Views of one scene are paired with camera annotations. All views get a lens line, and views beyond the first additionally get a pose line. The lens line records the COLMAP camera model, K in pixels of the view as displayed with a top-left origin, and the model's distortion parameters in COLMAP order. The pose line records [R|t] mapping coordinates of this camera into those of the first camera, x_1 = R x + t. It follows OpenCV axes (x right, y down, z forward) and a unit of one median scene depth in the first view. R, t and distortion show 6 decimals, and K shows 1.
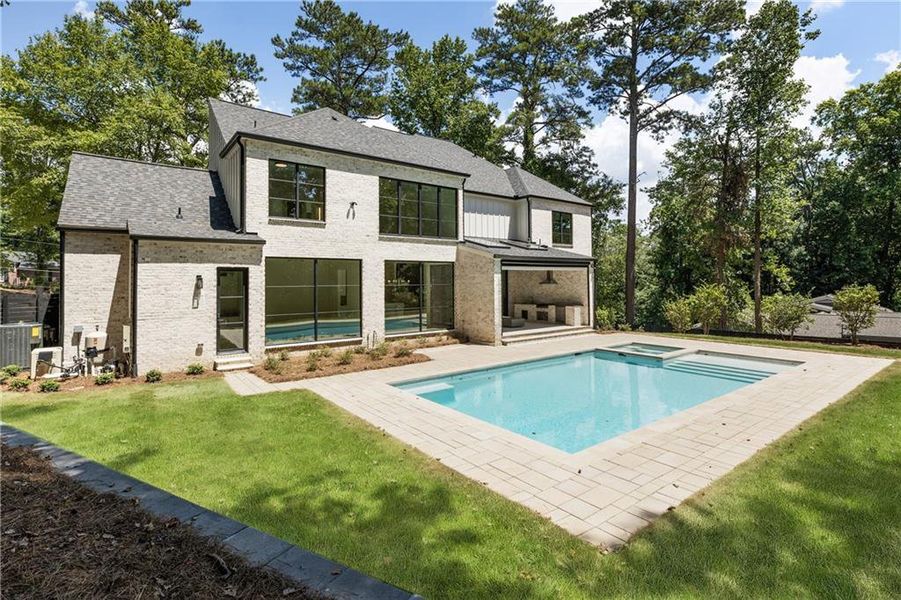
lens RADIAL K [[431.5, 0, 449.6], [0, 431.5, 269.2], [0, 0, 1]] dist [0.001404, -0.000028]
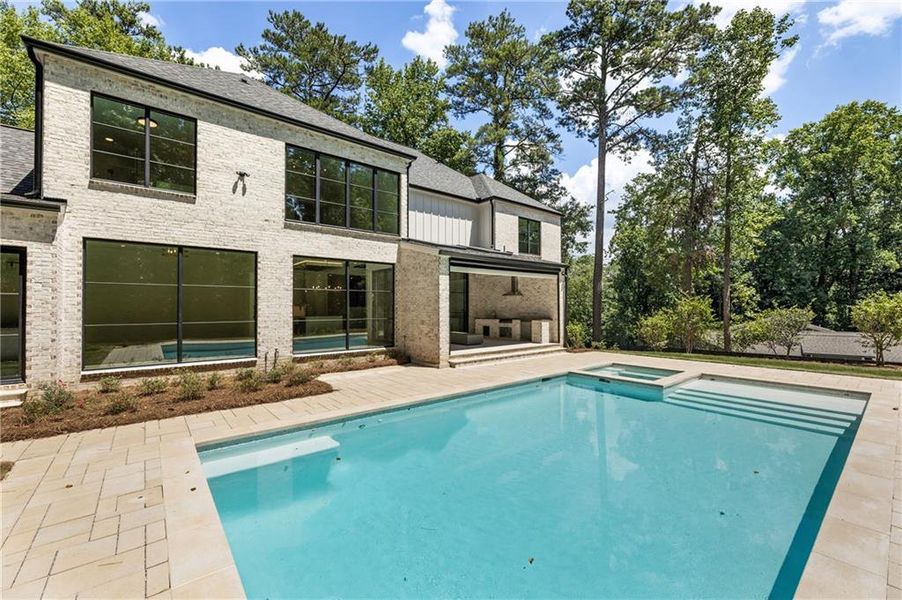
lens RADIAL K [[370.9, 0, 451.0], [0, 370.9, 300.0], [0, 0, 1]] dist [0.000052, 0.000015]
pose [[0.999236, 0.005586, 0.038691, 0.066583], [-0.005905, 0.999949, 0.008136, 0.033765], [-0.038644, -0.008358, 0.999218, 0.226654]]
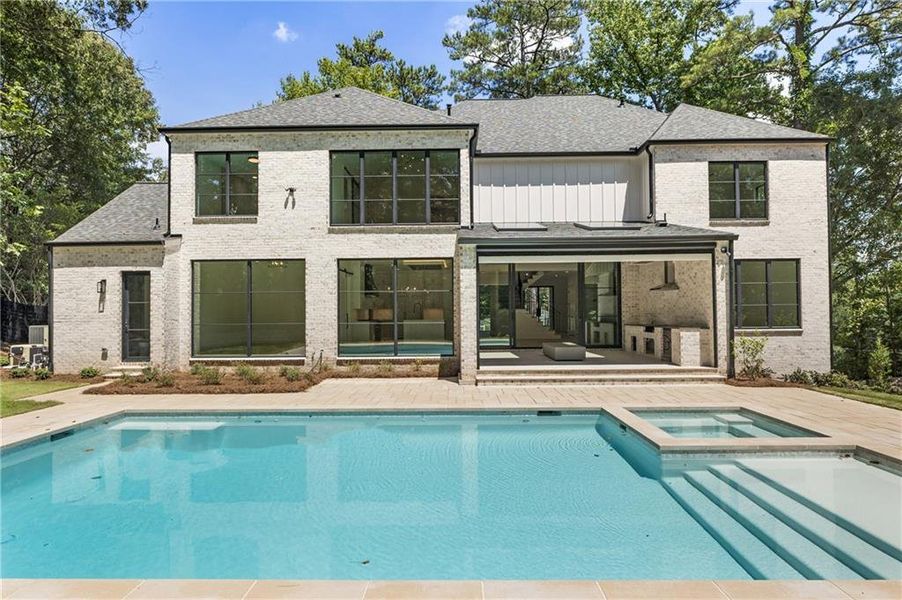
lens RADIAL K [[477.7, 0, 451.0], [0, 477.7, 300.0], [0, 0, 1]] dist [-0.002199, -0.000054]
pose [[0.788956, -0.015384, -0.614257, 0.350348], [0.019689, 0.999806, 0.000248, 0.037198], [0.614134, -0.012290, 0.789106, 0.302386]]
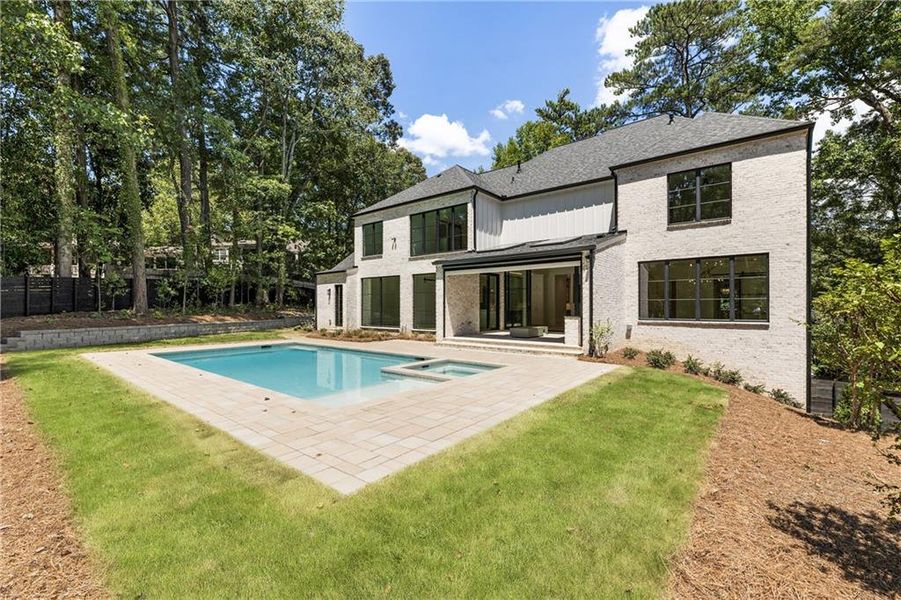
lens RADIAL K [[378.7, 0, 448.4], [0, 378.7, 301.5], [0, 0, 1]] dist [-0.000398, -0.000049]
pose [[0.243201, -0.007201, -0.969949, 0.701985], [0.024197, 0.999706, -0.001355, 0.046462], [0.969674, -0.023140, 0.243304, 0.541007]]
